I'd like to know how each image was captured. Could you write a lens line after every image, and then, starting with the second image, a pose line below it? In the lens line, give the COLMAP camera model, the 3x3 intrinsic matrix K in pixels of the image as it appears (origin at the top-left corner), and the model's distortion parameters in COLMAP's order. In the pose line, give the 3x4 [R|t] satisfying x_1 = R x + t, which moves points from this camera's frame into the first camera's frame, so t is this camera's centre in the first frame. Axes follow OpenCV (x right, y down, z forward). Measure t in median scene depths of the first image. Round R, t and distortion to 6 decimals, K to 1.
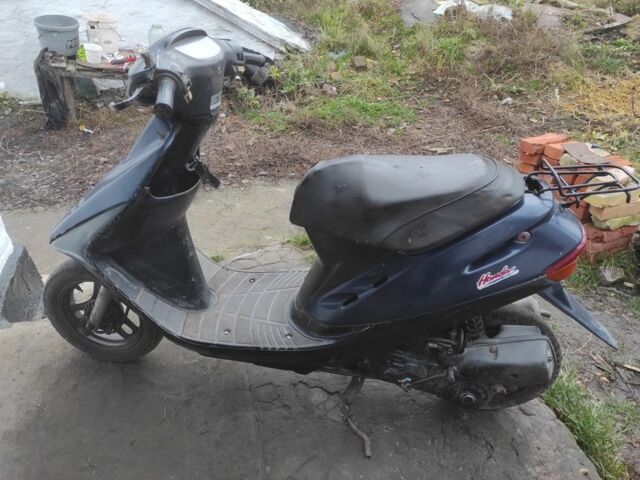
lens RADIAL K [[473.2, 0, 316.9], [0, 473.2, 239.2], [0, 0, 1]] dist [0.069048, -0.059850]
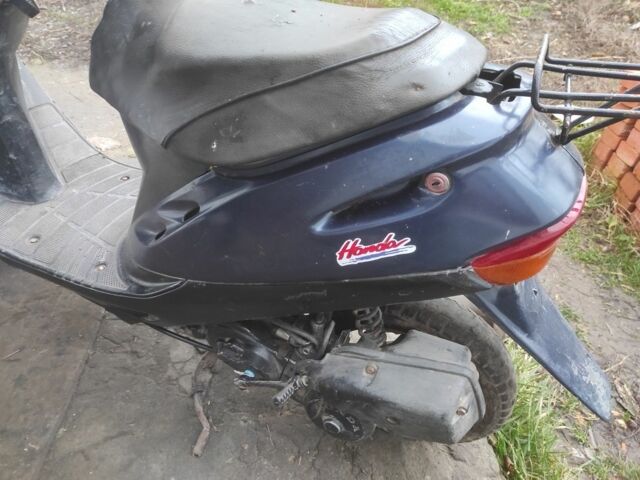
lens RADIAL K [[473.2, 0, 316.9], [0, 473.2, 239.2], [0, 0, 1]] dist [0.069048, -0.059850]
pose [[0.963137, 0.221224, -0.153061, 0.340036], [-0.193296, 0.964826, 0.178178, -0.010762], [0.187095, -0.142024, 0.972021, 0.423813]]
